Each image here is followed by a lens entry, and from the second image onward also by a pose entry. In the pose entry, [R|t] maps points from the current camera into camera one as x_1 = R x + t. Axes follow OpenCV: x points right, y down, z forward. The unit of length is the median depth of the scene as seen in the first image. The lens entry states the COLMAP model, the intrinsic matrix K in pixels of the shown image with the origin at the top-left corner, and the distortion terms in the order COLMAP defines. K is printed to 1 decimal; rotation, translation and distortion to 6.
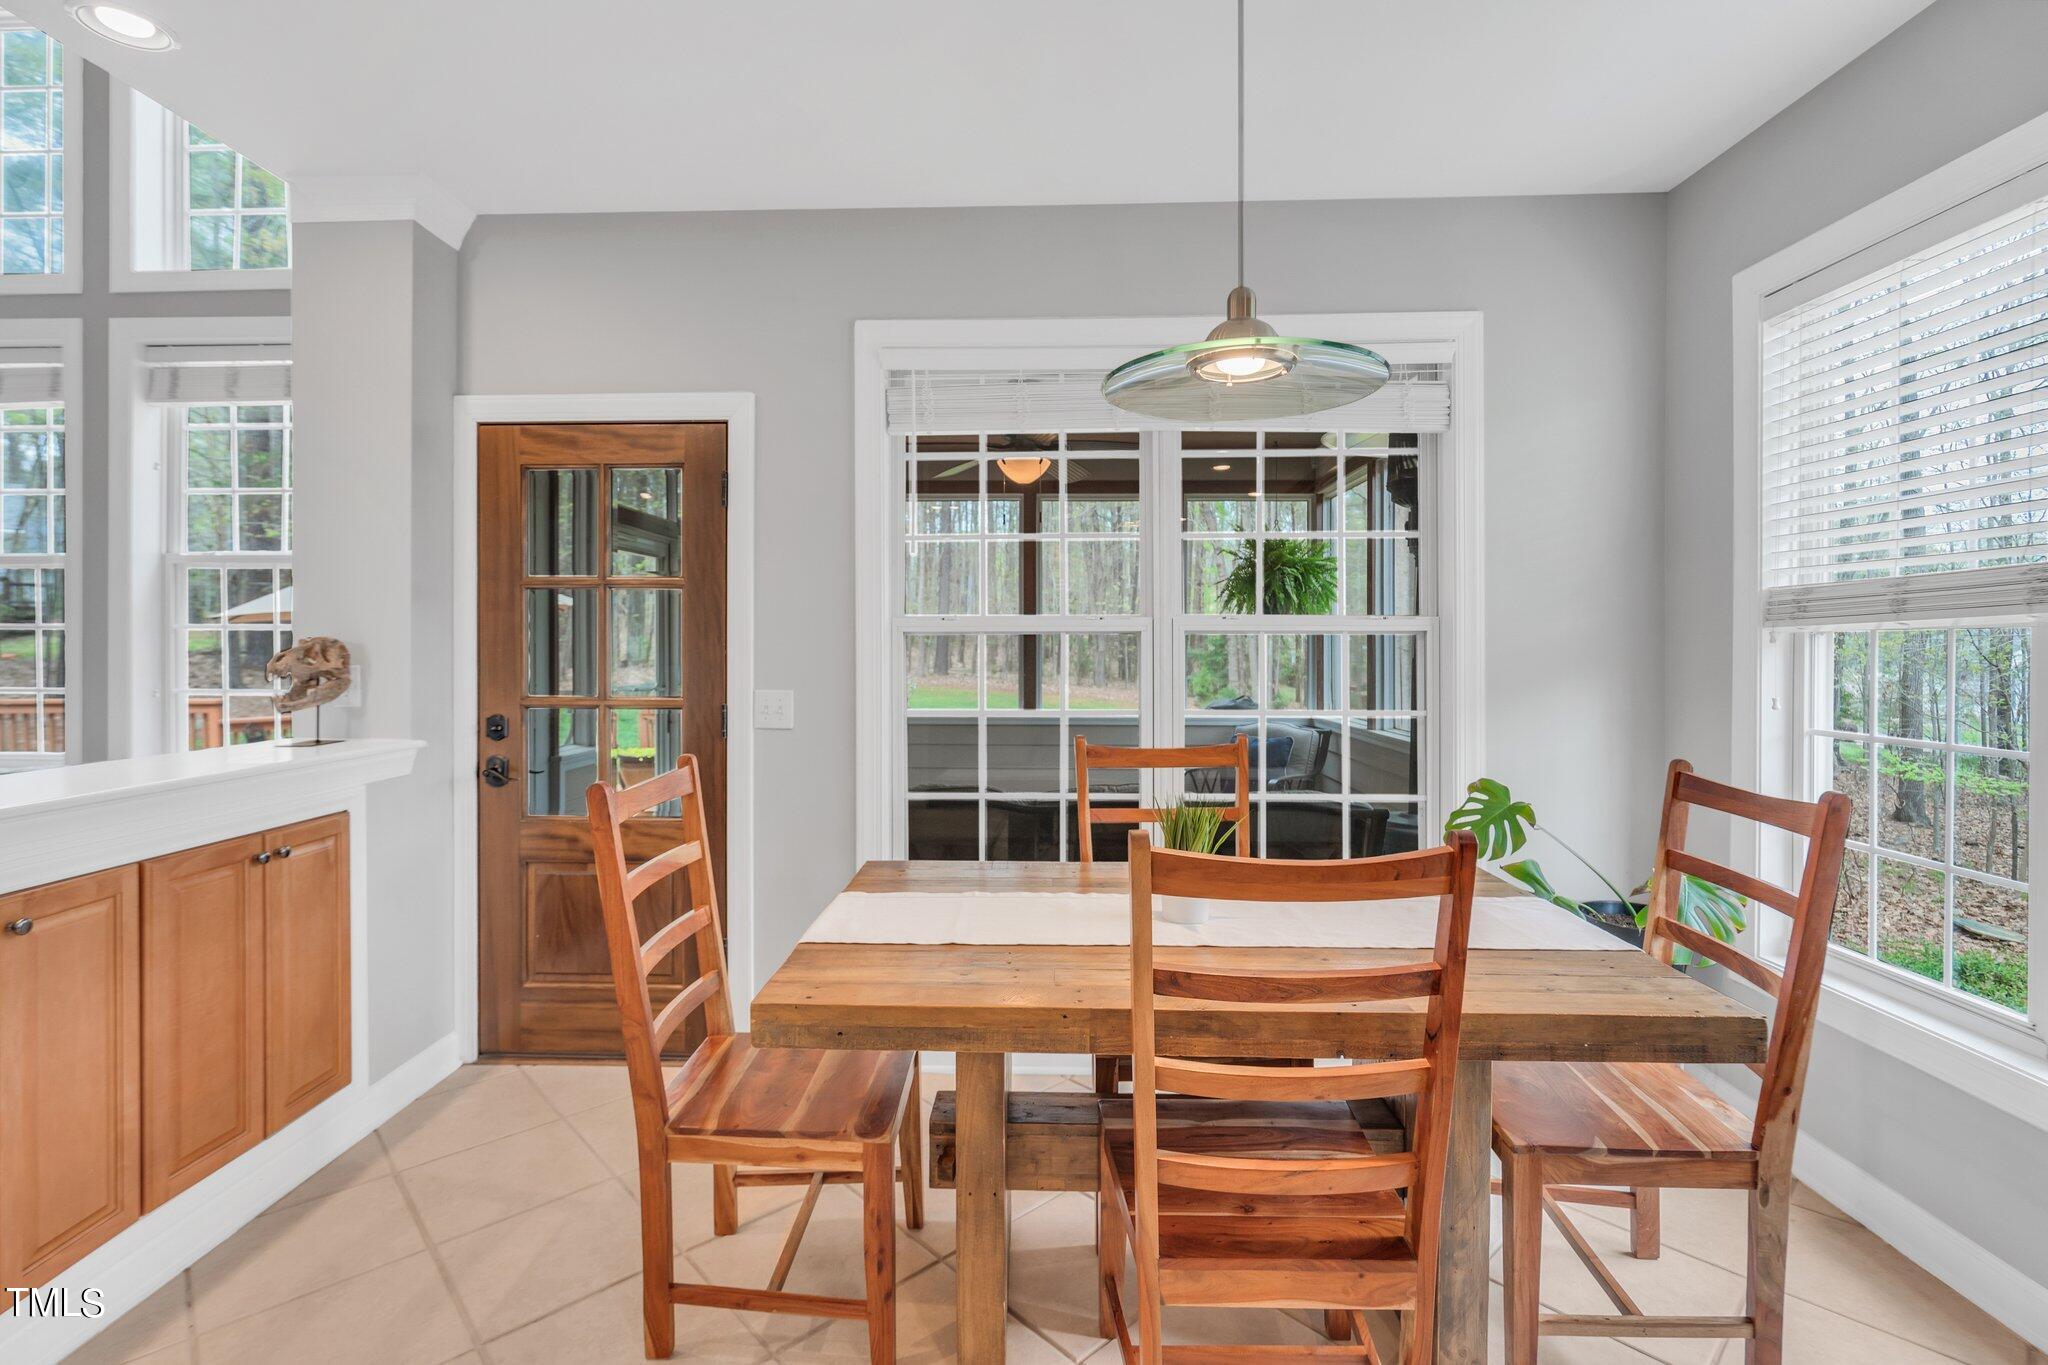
lens RADIAL K [[913.1, 0, 1020.9], [0, 913.1, 652.7], [0, 0, 1]] dist [-0.000425, 0.006219]
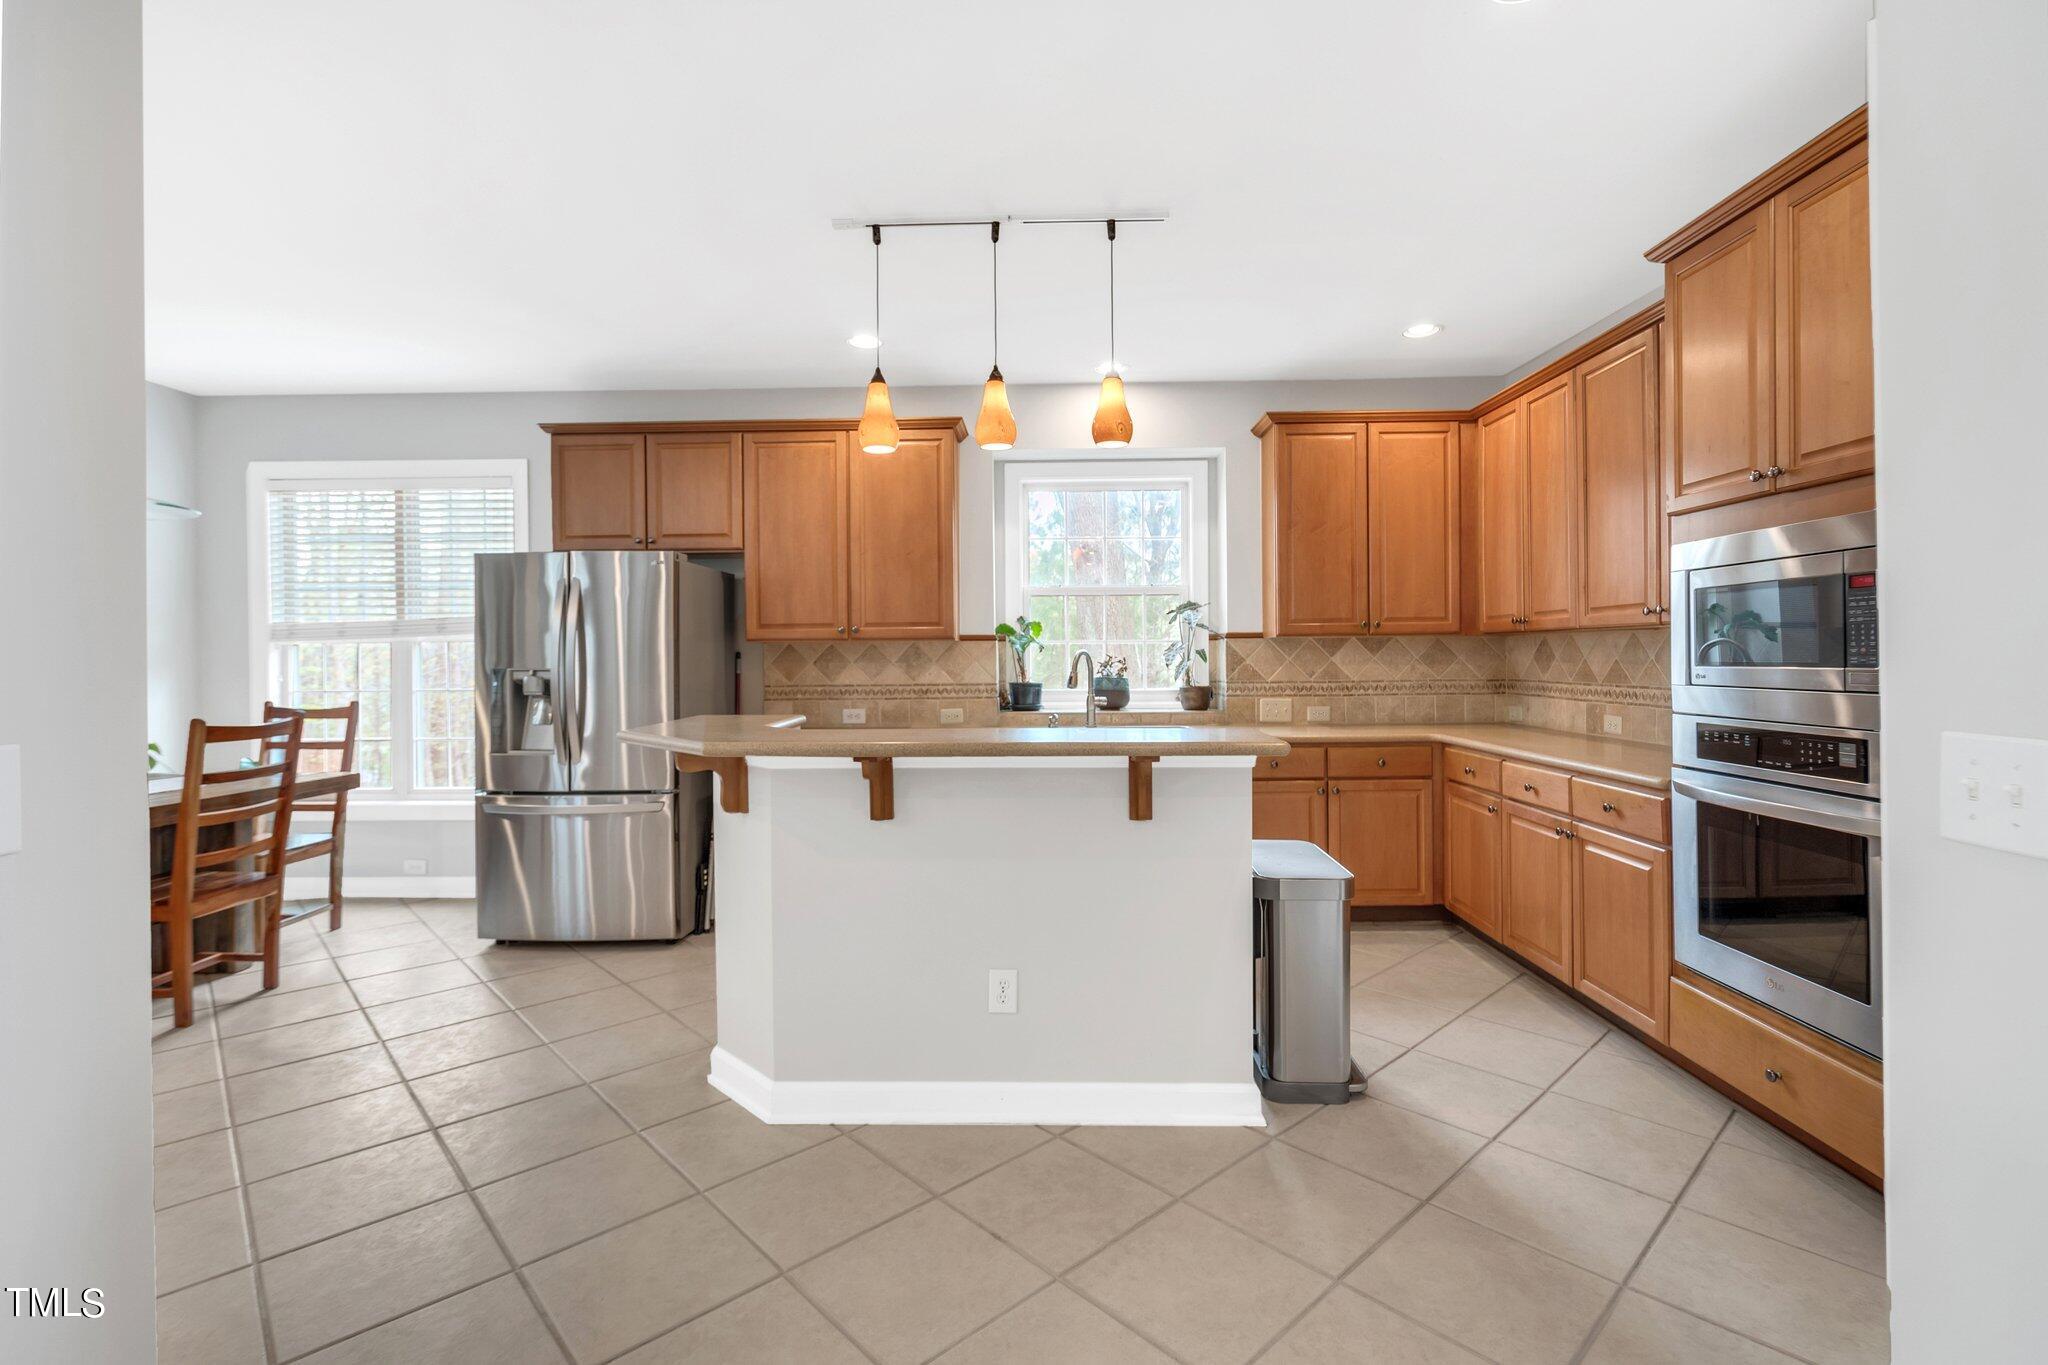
lens RADIAL K [[934.9, 0, 1029.4], [0, 934.9, 610.9], [0, 0, 1]] dist [-0.002286, -0.000170]
pose [[-0.023725, 0.042364, 0.998821, -1.277092], [0.022803, 0.998865, -0.041824, 0.027370], [-0.999458, 0.021783, -0.024664, -0.625837]]
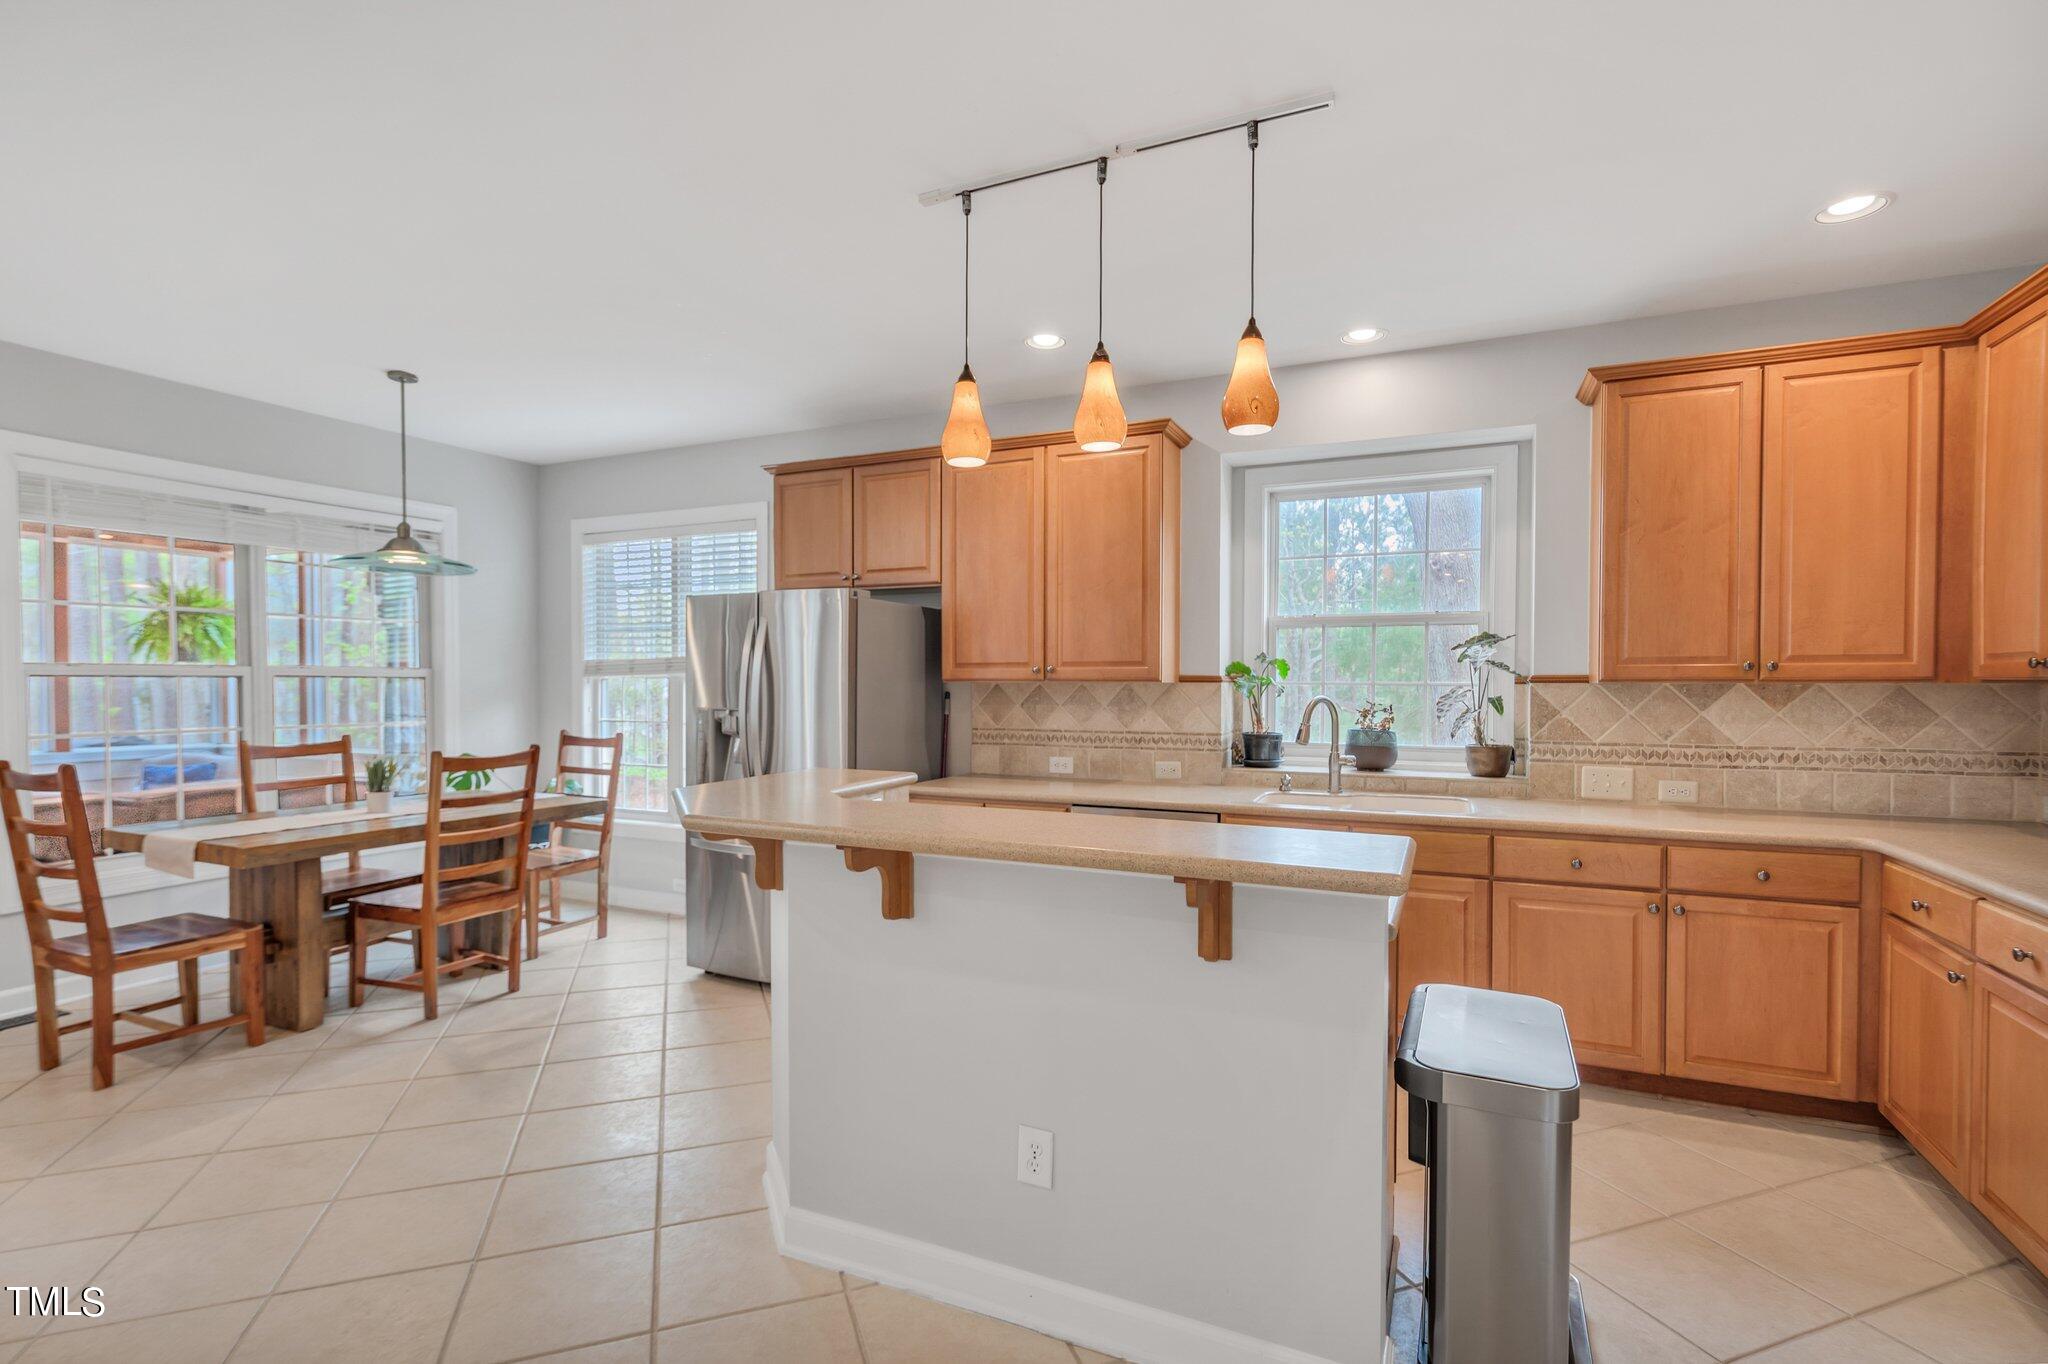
lens RADIAL K [[948.2, 0, 1023.3], [0, 948.2, 660.7], [0, 0, 1]] dist [-0.011914, 0.007646]
pose [[0.379078, 0.015653, 0.925232, -0.972605], [0.012937, 0.999670, -0.022213, -0.000649], [-0.925274, 0.020391, 0.378750, -0.923512]]
